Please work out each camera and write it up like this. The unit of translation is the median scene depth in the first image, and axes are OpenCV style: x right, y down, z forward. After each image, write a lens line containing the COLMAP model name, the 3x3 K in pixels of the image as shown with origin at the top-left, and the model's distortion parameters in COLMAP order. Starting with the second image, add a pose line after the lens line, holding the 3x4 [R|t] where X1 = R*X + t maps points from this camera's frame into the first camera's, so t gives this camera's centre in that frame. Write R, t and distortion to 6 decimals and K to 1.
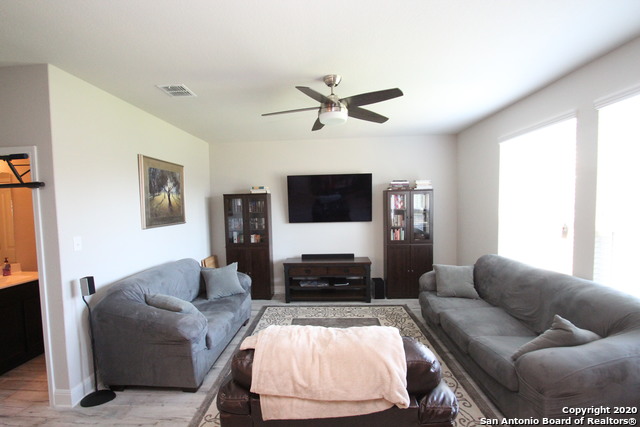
lens RADIAL K [[296.1, 0, 313.4], [0, 296.1, 213.0], [0, 0, 1]] dist [-0.005045, -0.004595]
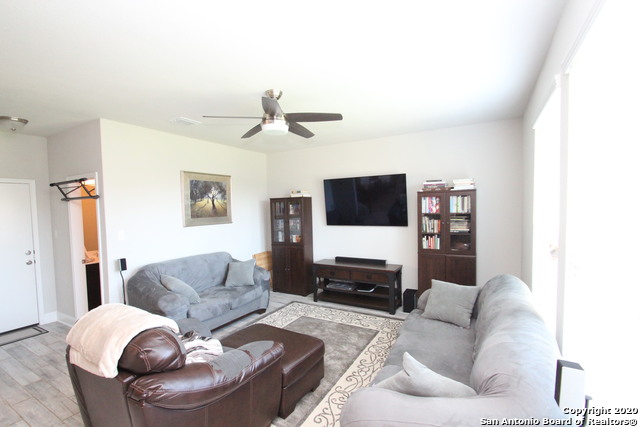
lens RADIAL K [[296.1, 0, 313.3], [0, 296.1, 212.7], [0, 0, 1]] dist [-0.005045, -0.004595]
pose [[0.889054, 0.010948, -0.457672, 0.382523], [-0.011277, 0.999934, 0.002013, -0.012982], [0.457664, 0.003371, 0.889119, 0.063253]]
